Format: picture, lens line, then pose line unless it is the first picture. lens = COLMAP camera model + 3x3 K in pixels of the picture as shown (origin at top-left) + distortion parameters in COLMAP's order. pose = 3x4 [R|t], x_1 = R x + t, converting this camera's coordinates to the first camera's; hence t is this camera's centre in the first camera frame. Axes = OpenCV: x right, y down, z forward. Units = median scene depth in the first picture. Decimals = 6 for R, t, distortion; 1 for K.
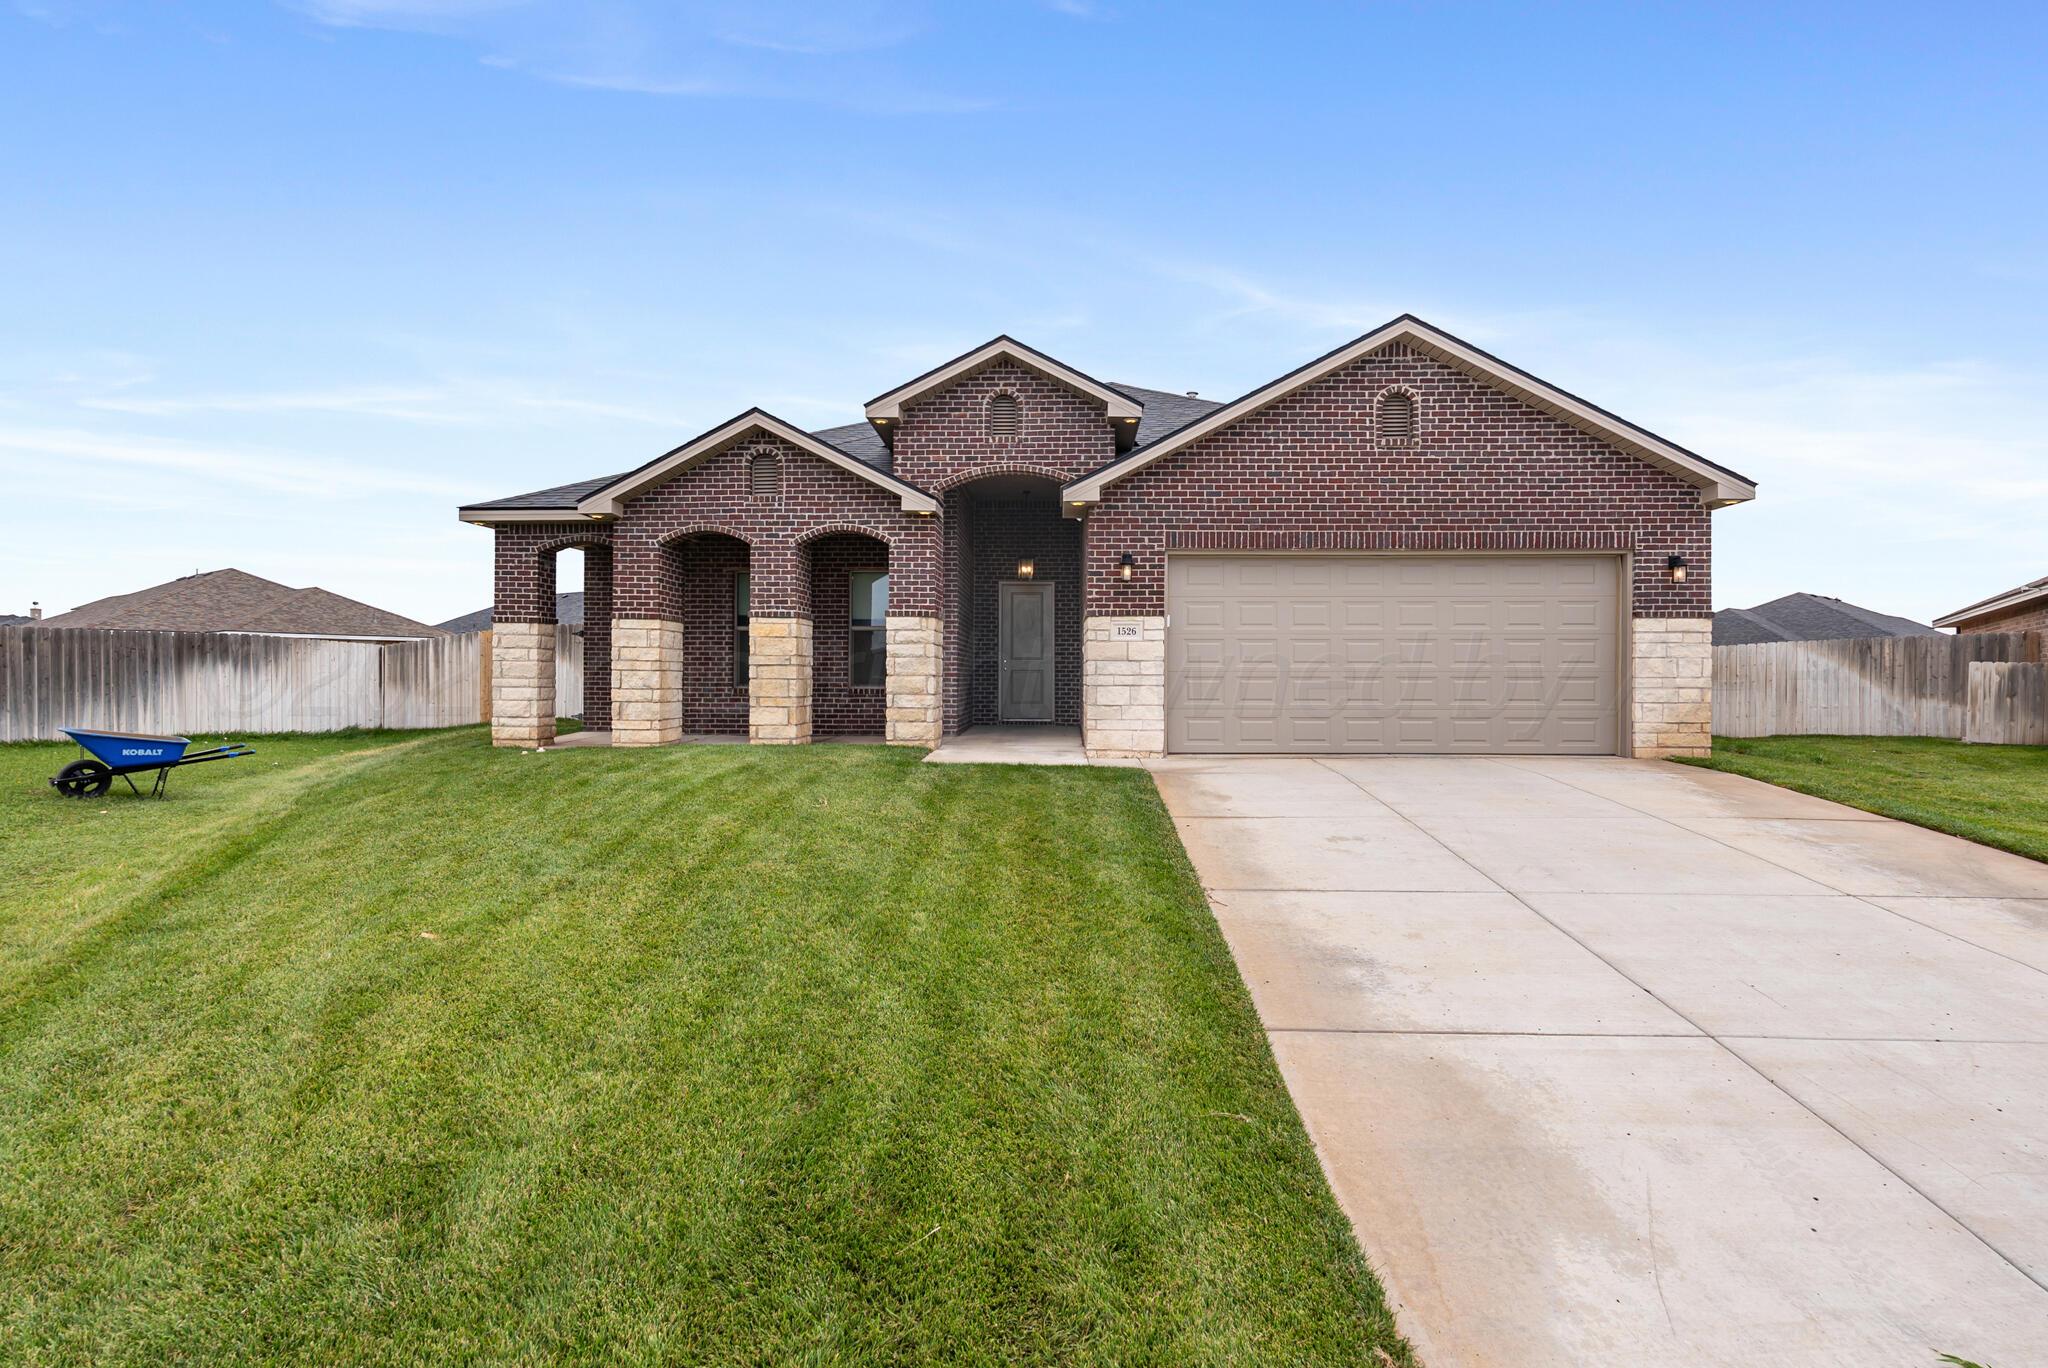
lens RADIAL K [[1055.0, 0, 1028.8], [0, 1055.0, 683.0], [0, 0, 1]] dist [-0.002467, 0.000477]
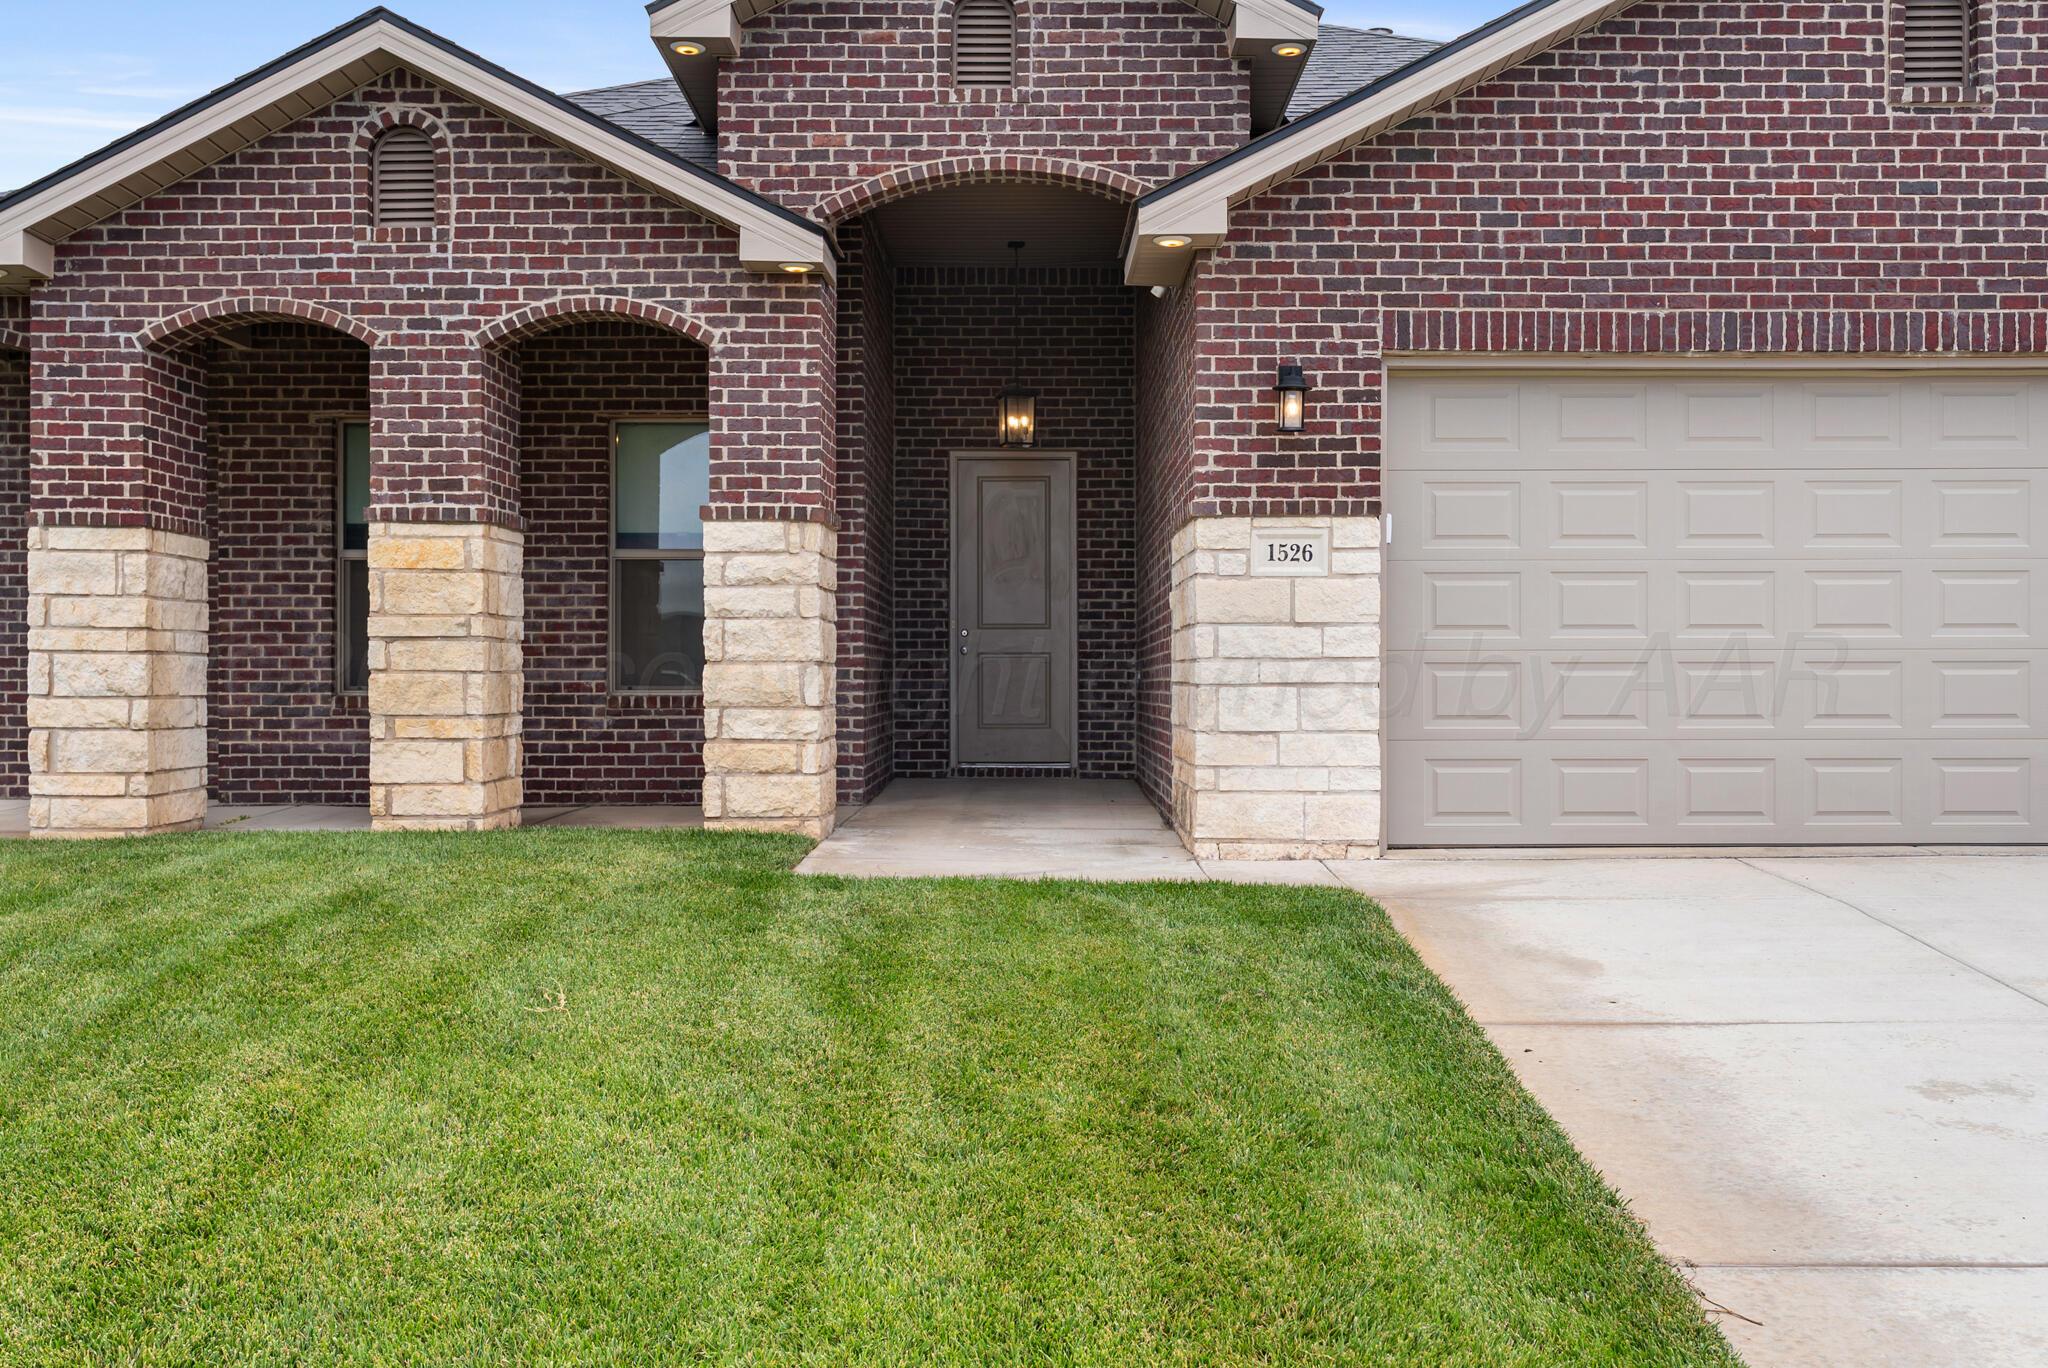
lens RADIAL K [[2064.6, 0, 1021.0], [0, 2064.6, 687.2], [0, 0, 1]] dist [0.016187, 0.000000]
pose [[0.999401, -0.003541, 0.034440, -0.040707], [0.003549, 0.999994, -0.000171, 0.003340], [-0.034439, 0.000293, 0.999407, 0.195801]]
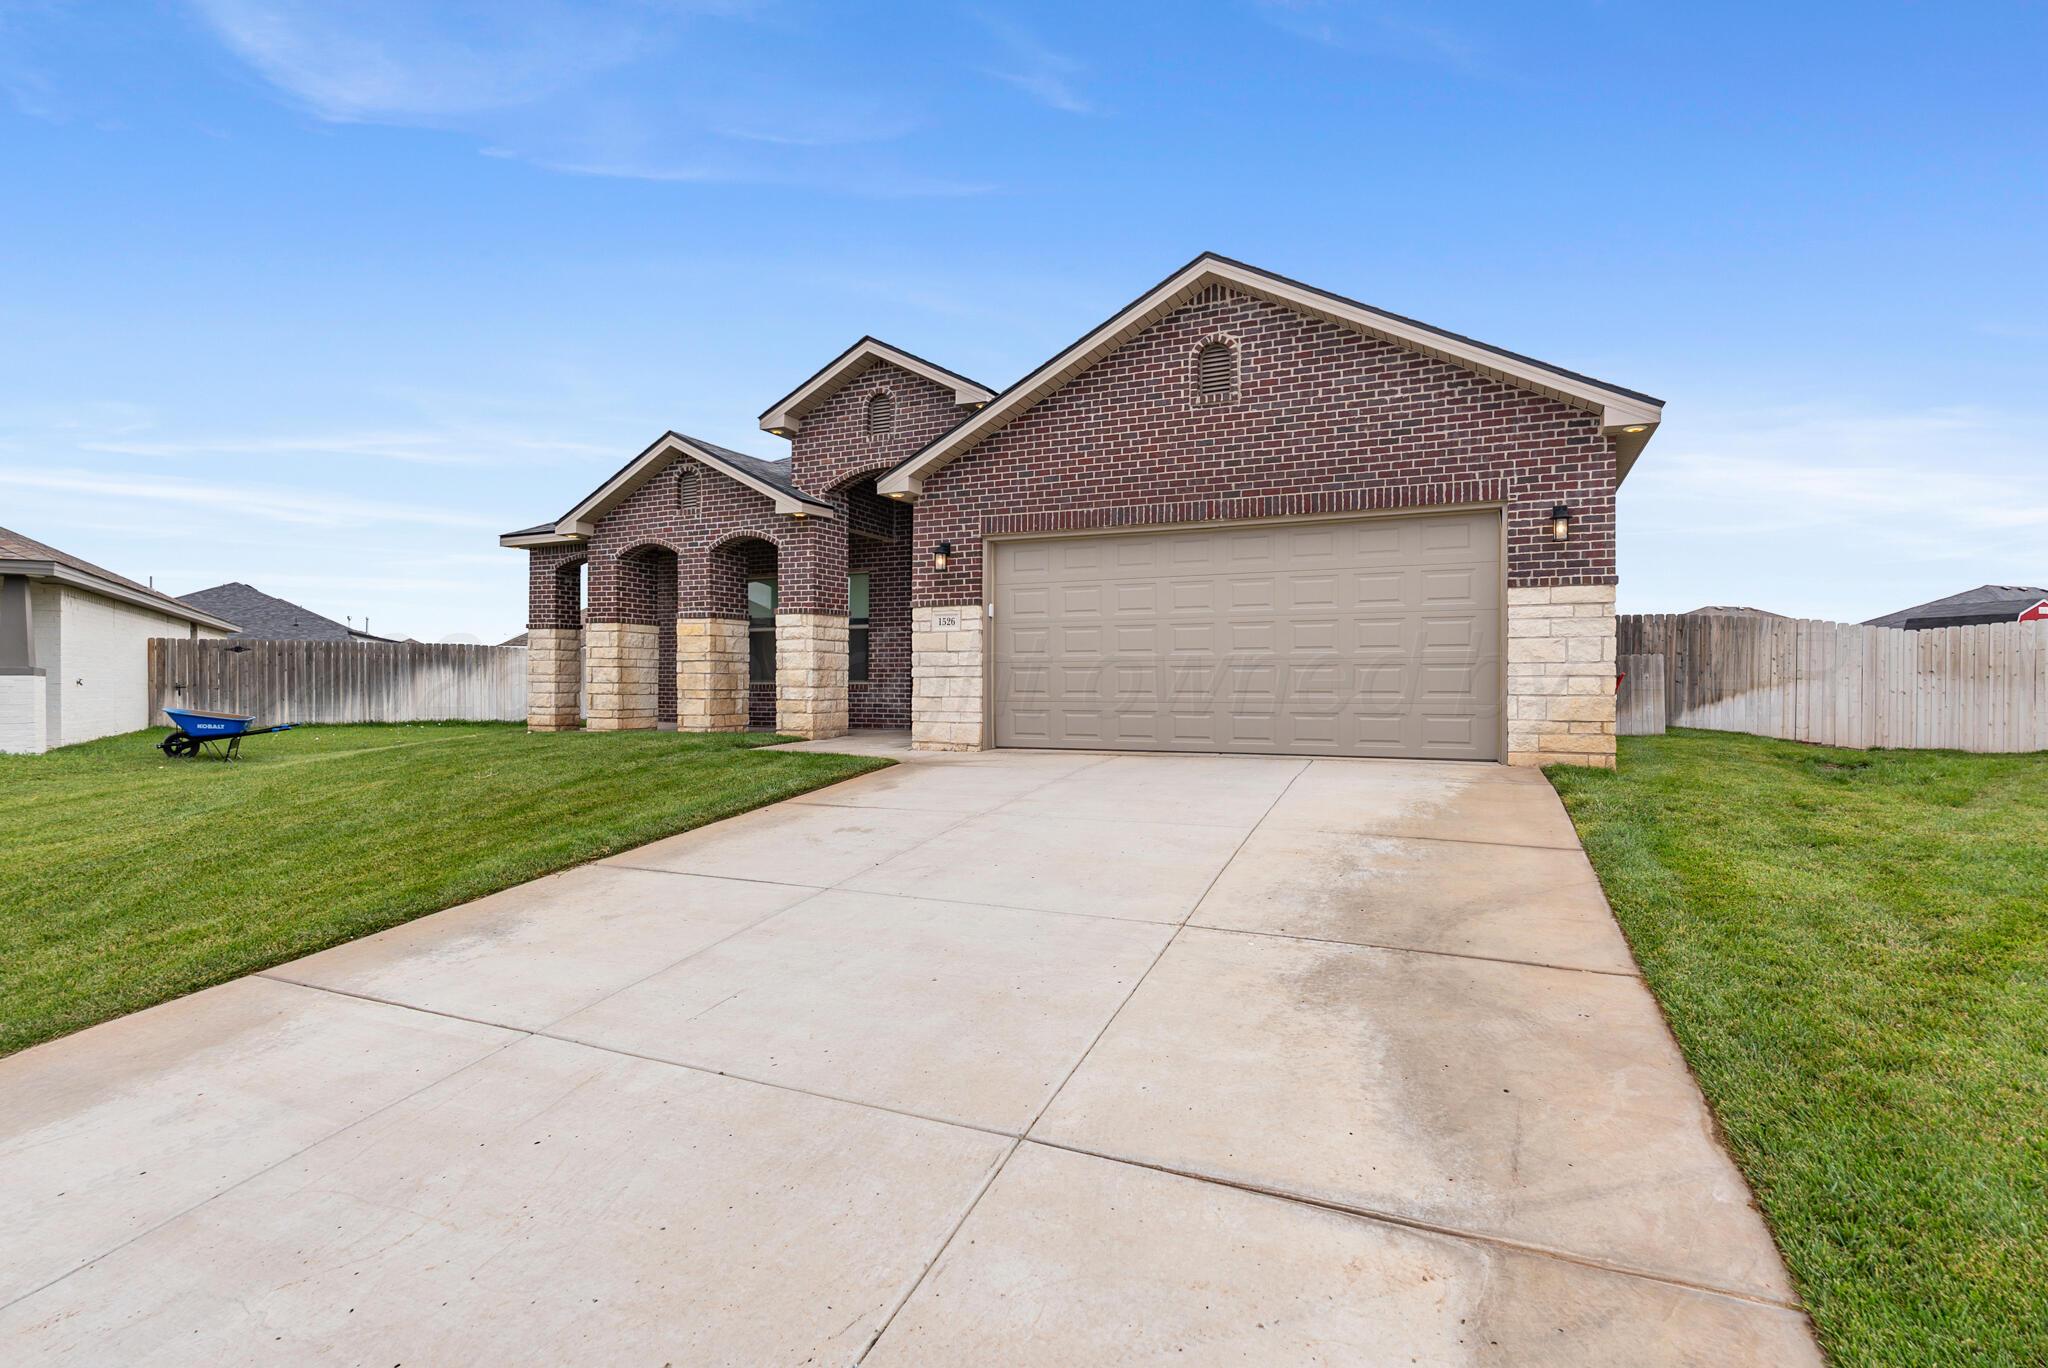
lens RADIAL K [[1055.0, 0, 1023.8], [0, 1055.0, 683.2], [0, 0, 1]] dist [-0.002467, 0.000477]
pose [[0.915955, -0.002707, -0.401272, 0.552911], [-0.000603, 0.999967, -0.008123, 0.016064], [0.401281, 0.007683, 0.915923, 0.131821]]
